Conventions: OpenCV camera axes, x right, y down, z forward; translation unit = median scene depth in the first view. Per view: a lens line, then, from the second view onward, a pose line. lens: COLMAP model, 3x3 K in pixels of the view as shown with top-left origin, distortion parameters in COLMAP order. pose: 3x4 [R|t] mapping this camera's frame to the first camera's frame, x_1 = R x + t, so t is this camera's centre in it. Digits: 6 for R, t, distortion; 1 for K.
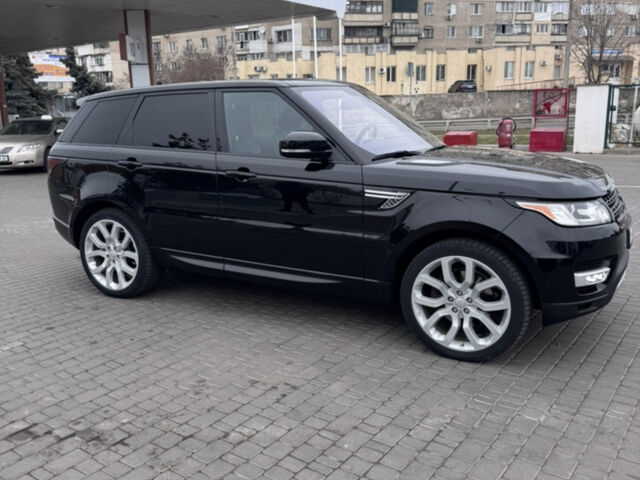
lens RADIAL K [[597.3, 0, 319.1], [0, 597.3, 248.8], [0, 0, 1]] dist [0.147761, -0.290664]
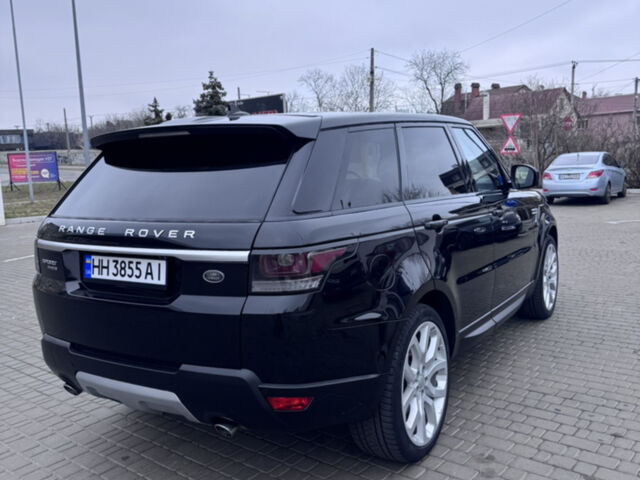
lens RADIAL K [[597.3, 0, 319.1], [0, 597.3, 248.8], [0, 0, 1]] dist [0.147761, -0.290664]
pose [[0.061708, -0.127535, 0.989913, -0.912889], [0.267389, 0.957662, 0.106711, -0.204952], [-0.961611, 0.258107, 0.093197, 0.999952]]
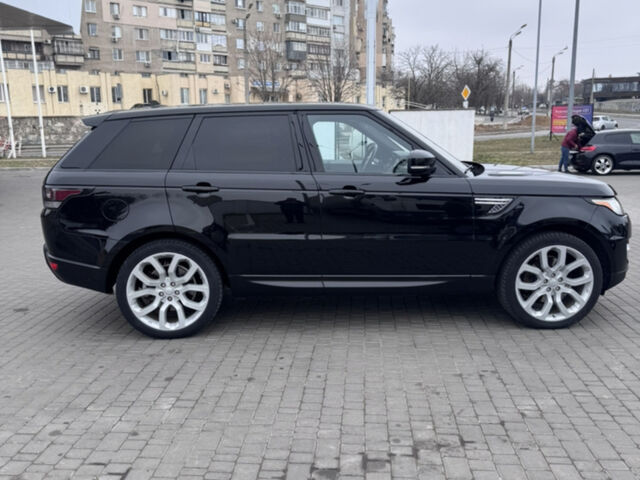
lens RADIAL K [[597.3, 0, 319.1], [0, 597.3, 248.8], [0, 0, 1]] dist [0.147761, -0.290664]
pose [[0.850219, -0.095605, 0.517675, -0.603273], [0.114761, 0.993380, -0.005021, -0.022464], [-0.513768, 0.063678, 0.855563, 0.116494]]
